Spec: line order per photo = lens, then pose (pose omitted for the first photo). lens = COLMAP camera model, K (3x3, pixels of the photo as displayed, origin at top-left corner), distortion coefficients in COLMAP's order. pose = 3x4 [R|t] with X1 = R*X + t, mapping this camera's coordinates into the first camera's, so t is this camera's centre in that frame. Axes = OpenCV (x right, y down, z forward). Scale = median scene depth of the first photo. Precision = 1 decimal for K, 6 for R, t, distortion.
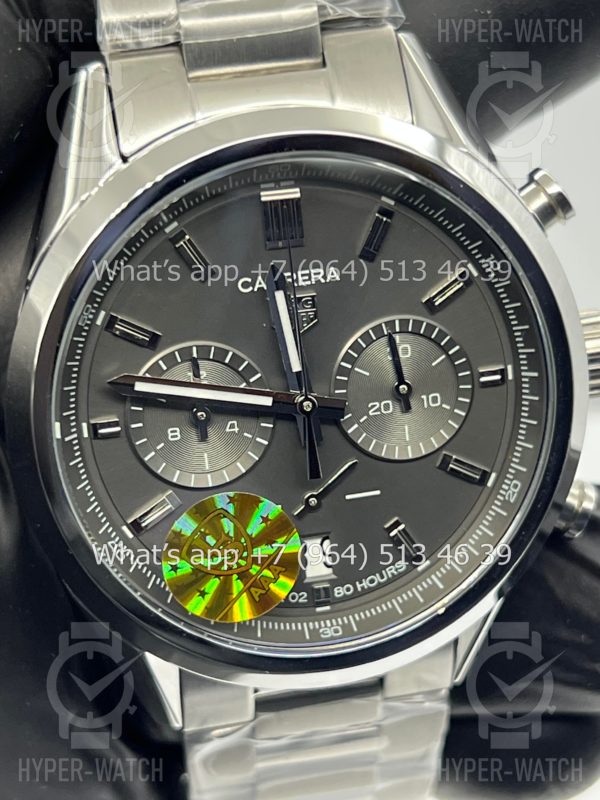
lens RADIAL K [[1847.8, 0, 300.0], [0, 1847.8, 400.0], [0, 0, 1]] dist [0.080446, -0.202479]
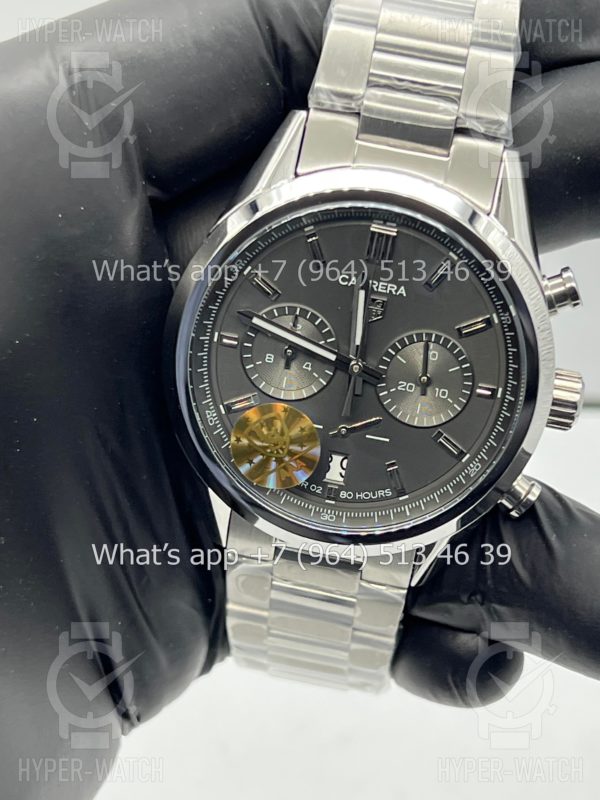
lens RADIAL K [[1847.8, 0, 300.0], [0, 1847.8, 400.0], [0, 0, 1]] dist [0.080446, -0.202479]
pose [[0.927606, 0.327018, -0.180570, 0.238672], [-0.321492, 0.945015, 0.059918, -0.047580], [0.190236, 0.002472, 0.981735, -0.481417]]
